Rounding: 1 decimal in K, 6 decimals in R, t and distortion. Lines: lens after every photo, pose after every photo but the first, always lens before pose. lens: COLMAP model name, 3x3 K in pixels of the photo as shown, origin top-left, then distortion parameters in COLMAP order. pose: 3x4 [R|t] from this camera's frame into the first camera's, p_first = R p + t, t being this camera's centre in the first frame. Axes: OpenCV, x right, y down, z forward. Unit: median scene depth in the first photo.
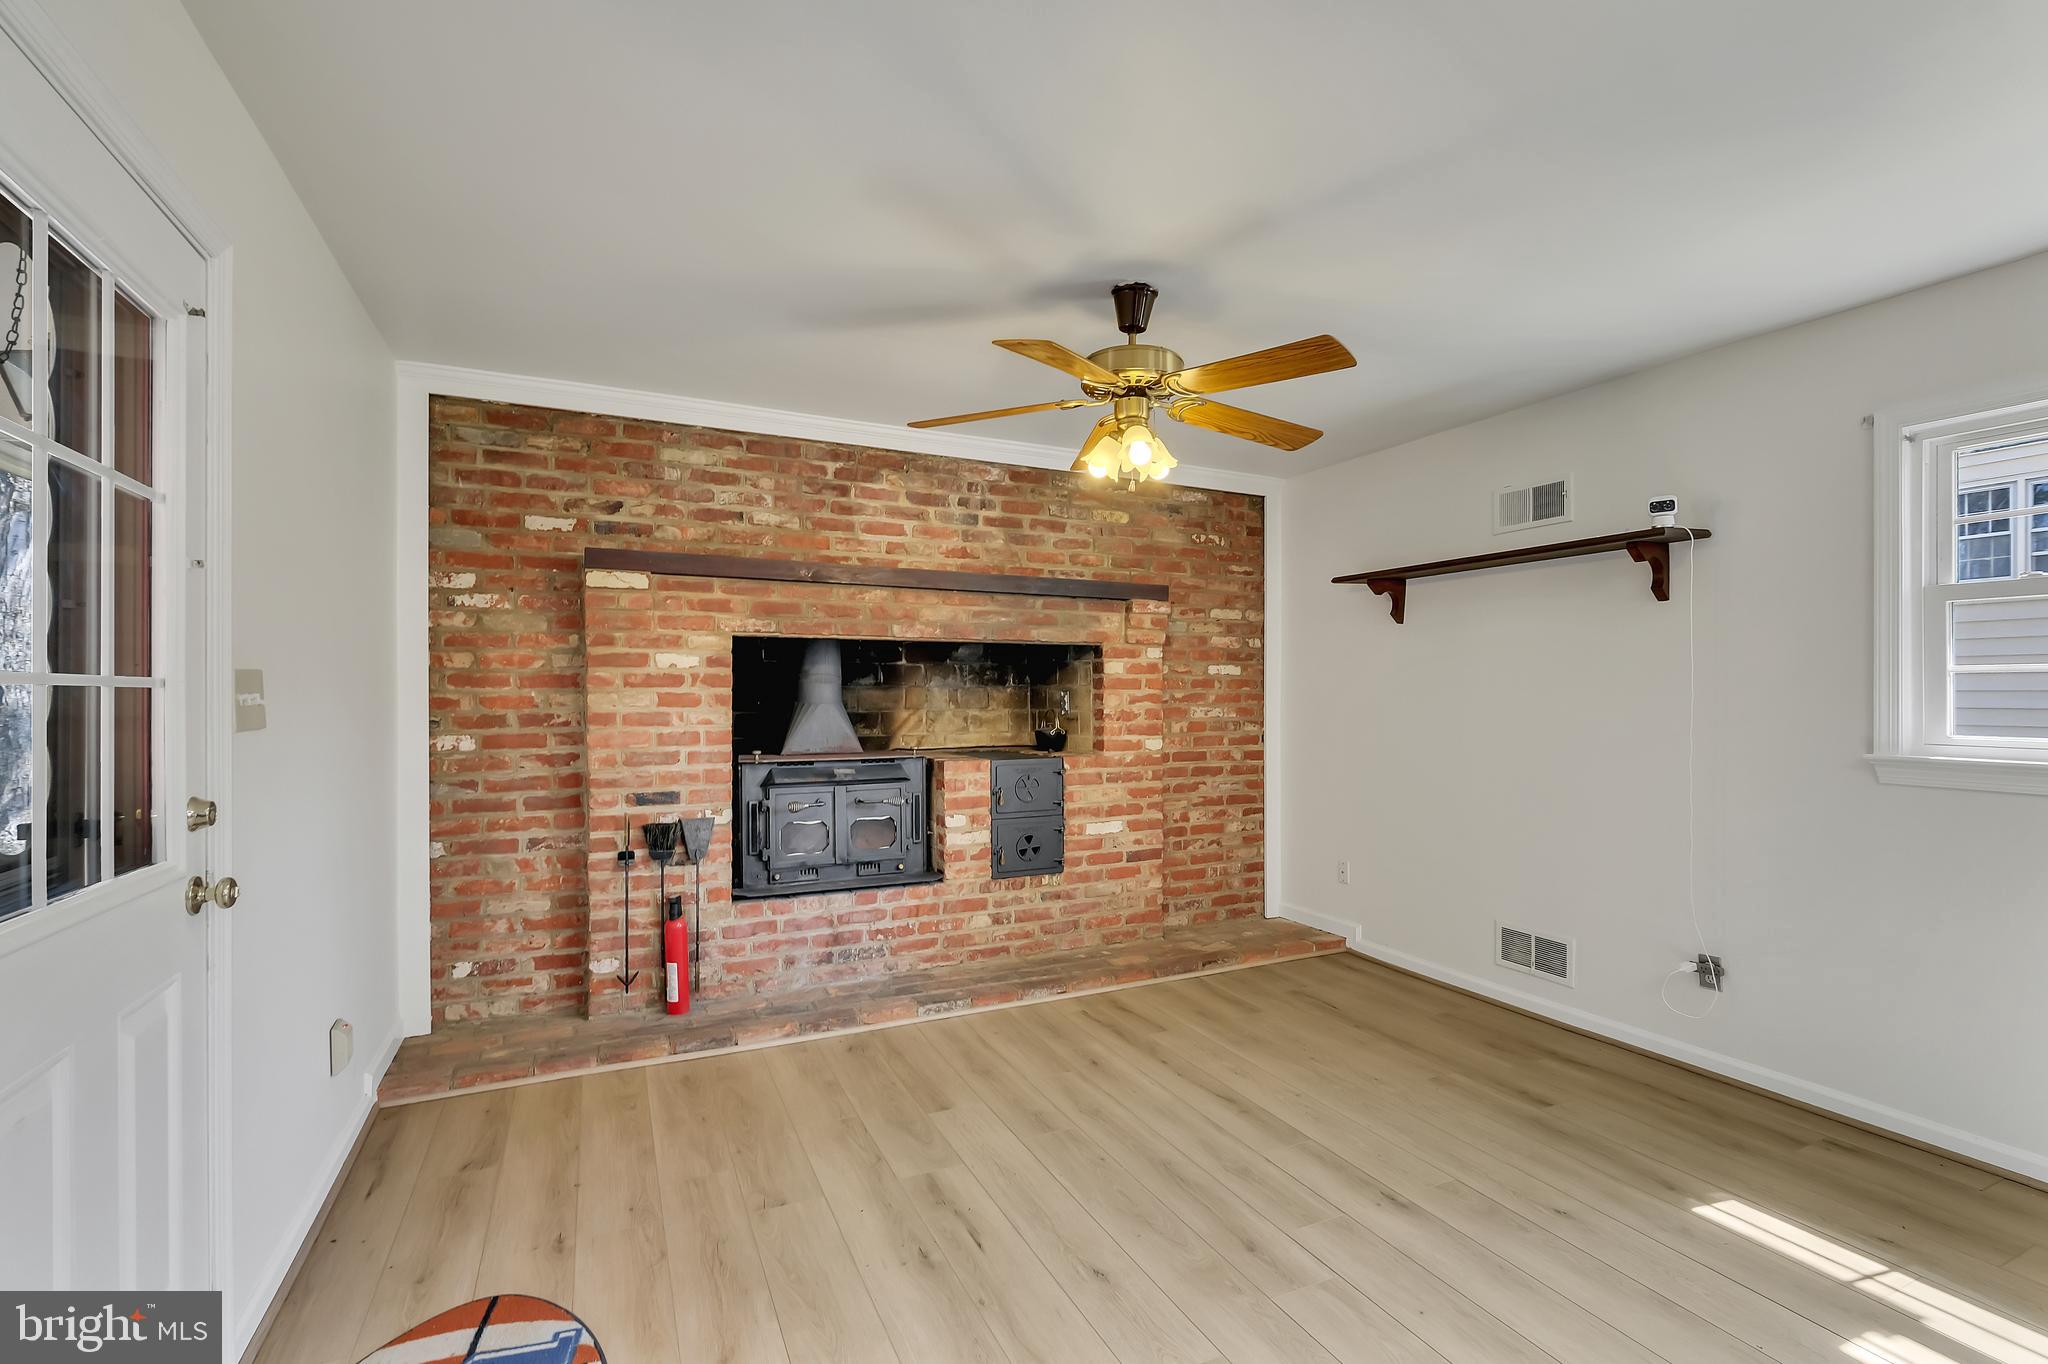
lens RADIAL K [[906.7, 0, 1033.4], [0, 906.7, 692.8], [0, 0, 1]] dist [0.001163, -0.000455]
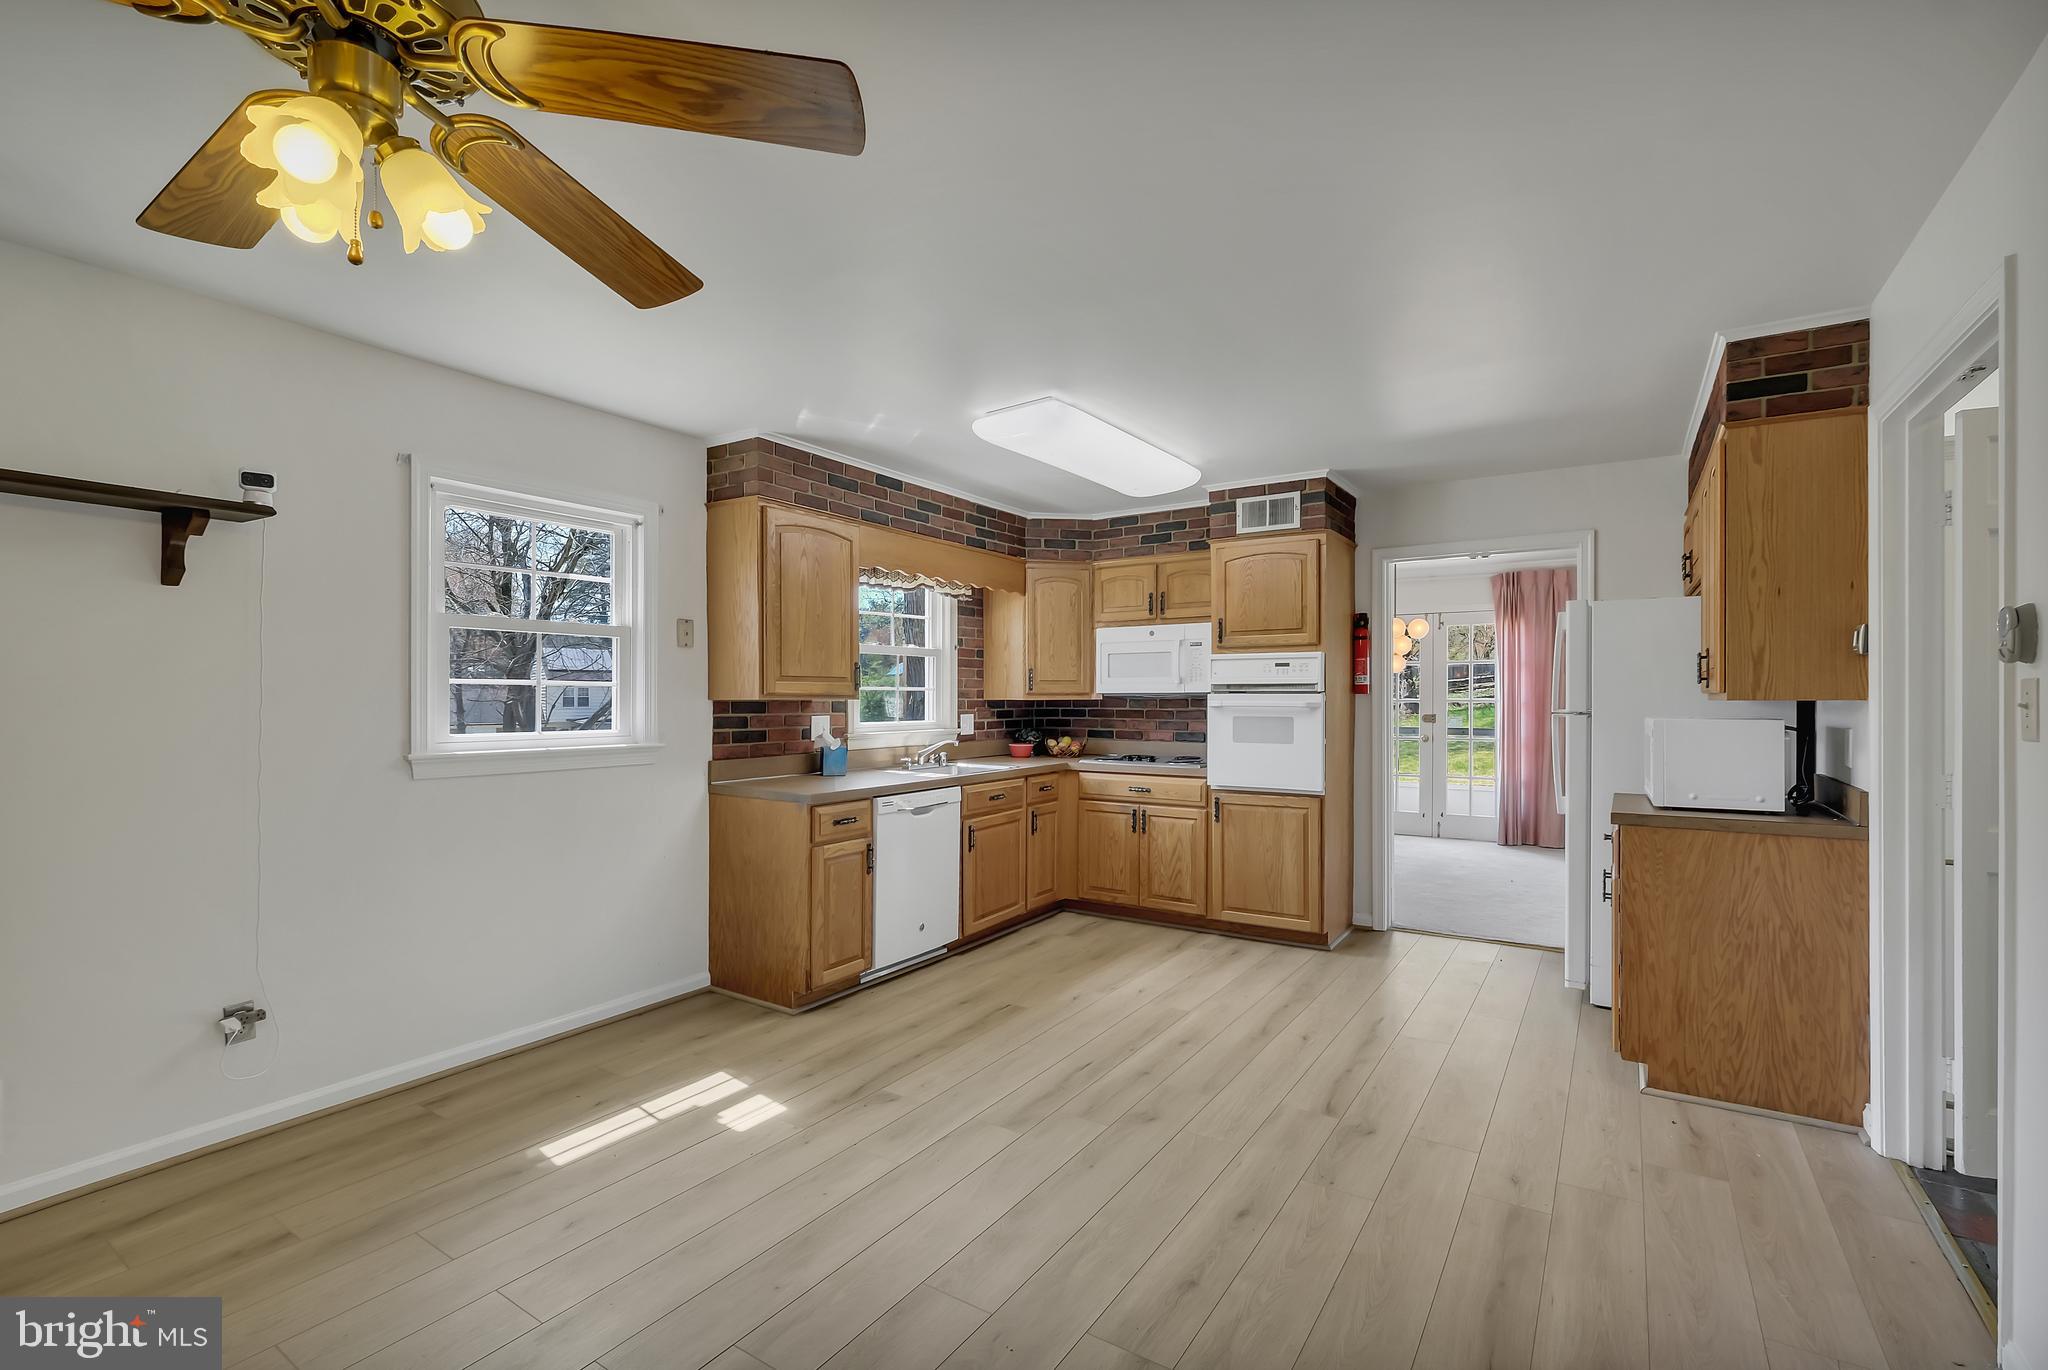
lens RADIAL K [[906.7, 0, 1026.9], [0, 906.7, 694.9], [0, 0, 1]] dist [0.001163, -0.000455]
pose [[-0.516426, 0.008808, 0.856287, -0.439218], [0.000113, 0.999948, -0.010218, 0.004400], [-0.856332, -0.005180, -0.516400, 0.906489]]
